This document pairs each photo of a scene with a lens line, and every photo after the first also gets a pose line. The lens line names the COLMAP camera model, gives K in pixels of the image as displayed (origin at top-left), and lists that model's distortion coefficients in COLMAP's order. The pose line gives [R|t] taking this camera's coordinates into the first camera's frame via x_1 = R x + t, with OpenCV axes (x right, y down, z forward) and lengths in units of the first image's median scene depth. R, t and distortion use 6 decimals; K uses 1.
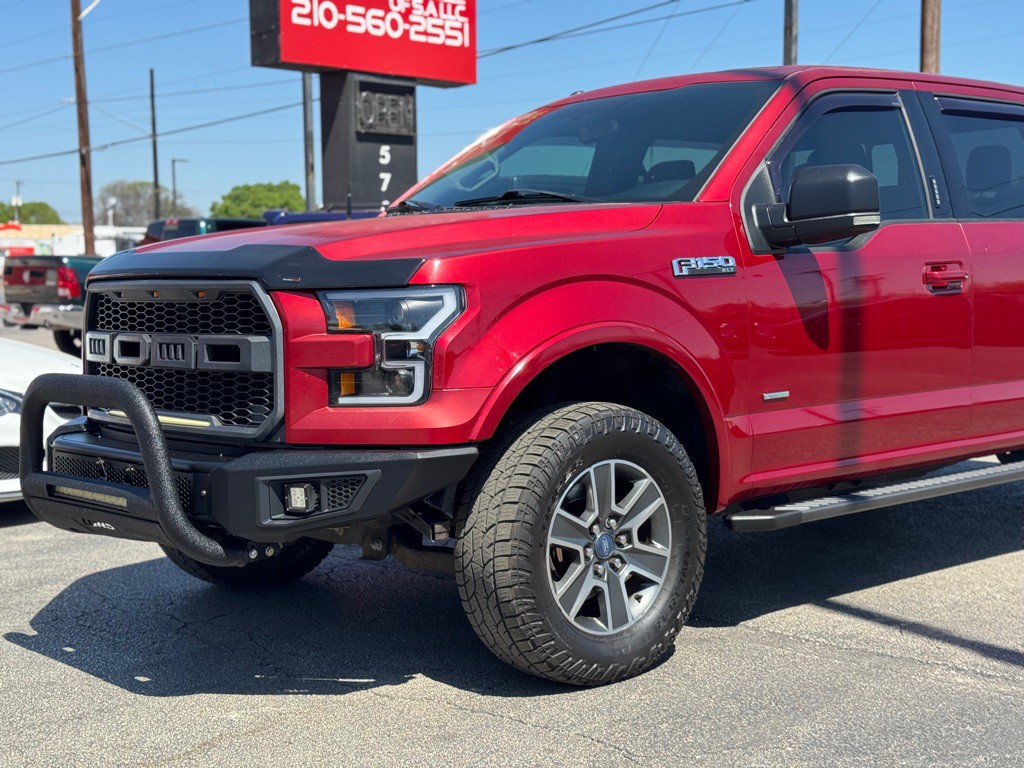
lens RADIAL K [[1448.9, 0, 515.2], [0, 1448.9, 402.0], [0, 0, 1]] dist [0.118386, 0.000000]
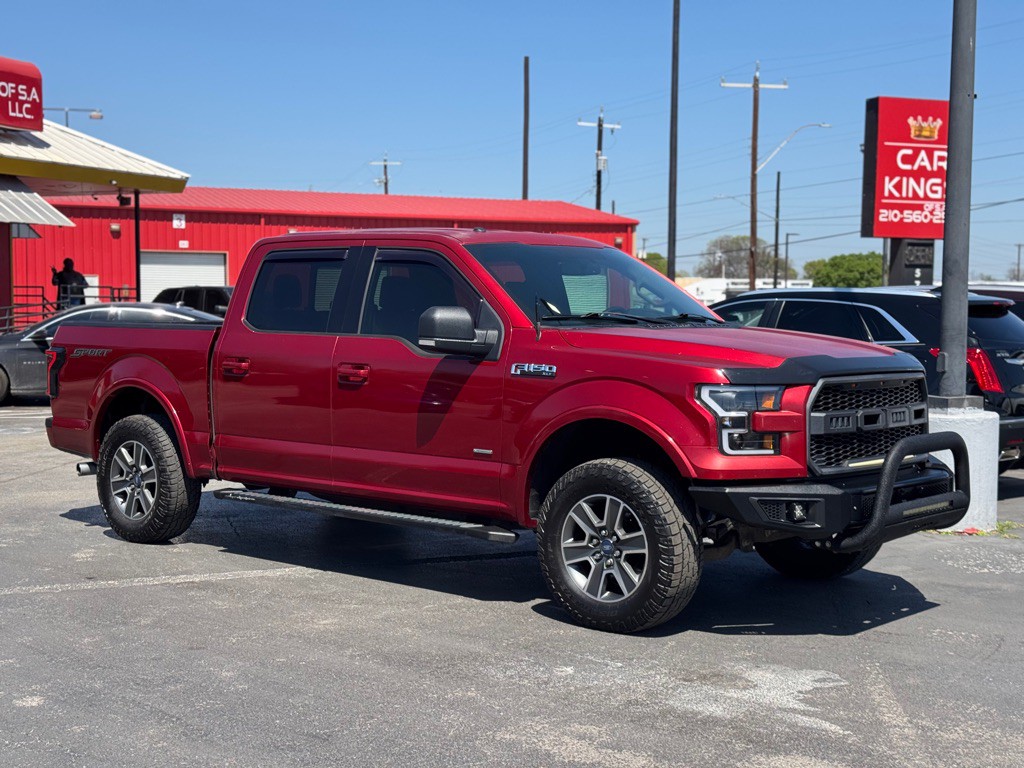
lens RADIAL K [[1453.9, 0, 485.2], [0, 1453.9, 418.5], [0, 0, 1]] dist [0.082849, 0.000000]
pose [[0.916890, 0.047447, -0.396310, 0.816745], [-0.054227, 0.998511, -0.005913, 0.421558], [0.395439, 0.026912, 0.918098, -5.337733]]
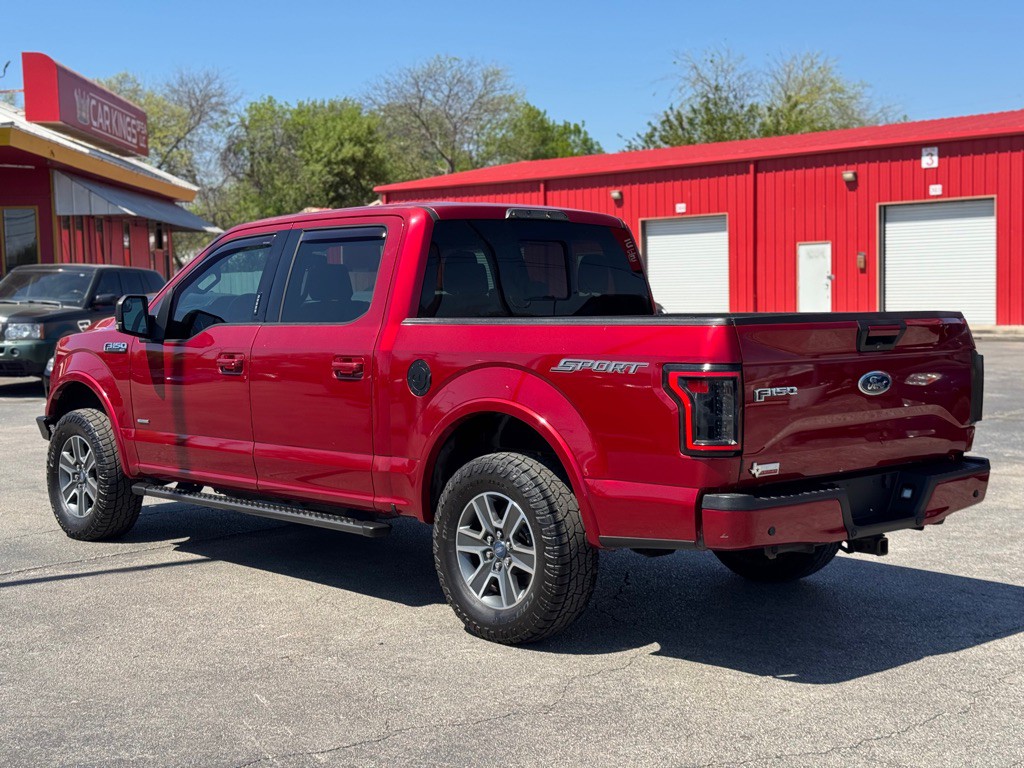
lens RADIAL K [[1437.4, 0, 485.7], [0, 1437.4, 383.4], [0, 0, 1]] dist [0.116172, 0.000000]
pose [[0.012104, 0.077753, -0.996899, 2.010828], [-0.078289, 0.993985, 0.076575, -0.223463], [0.996857, 0.077119, 0.018119, 1.438530]]
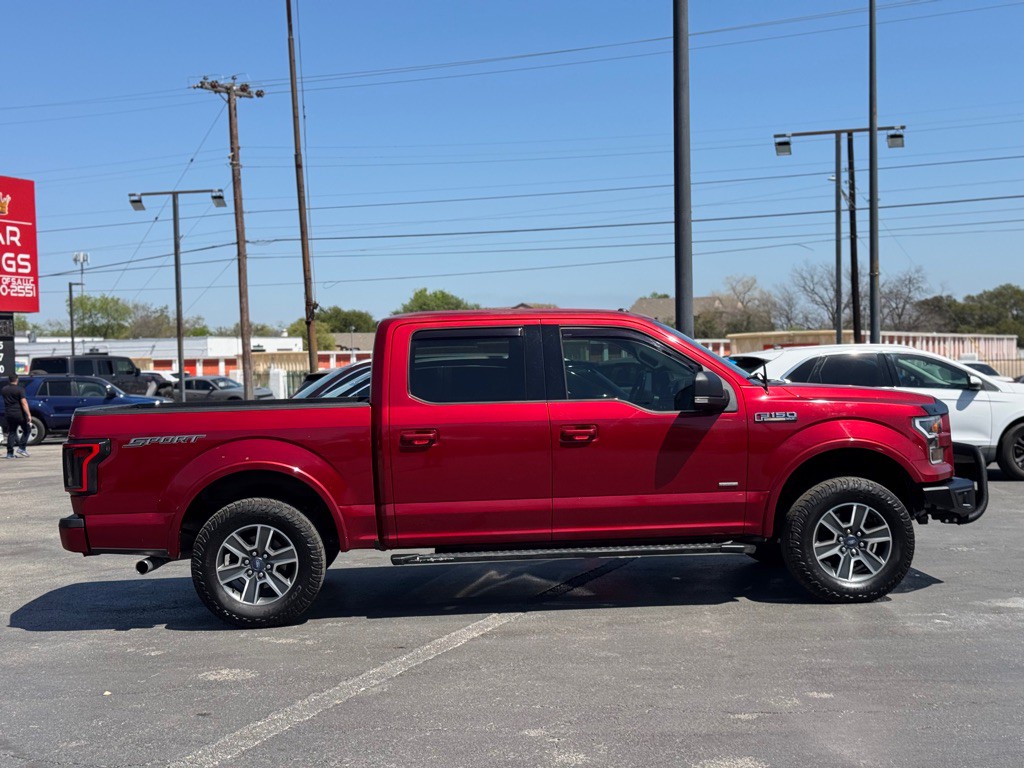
lens RADIAL K [[1470.2, 0, 518.2], [0, 1470.2, 390.9], [0, 0, 1]] dist [0.120405, 0.000000]
pose [[0.928798, -0.023611, 0.369834, -0.791468], [0.054398, 0.995845, -0.073036, 0.457628], [-0.366573, 0.087954, 0.926223, -5.714676]]
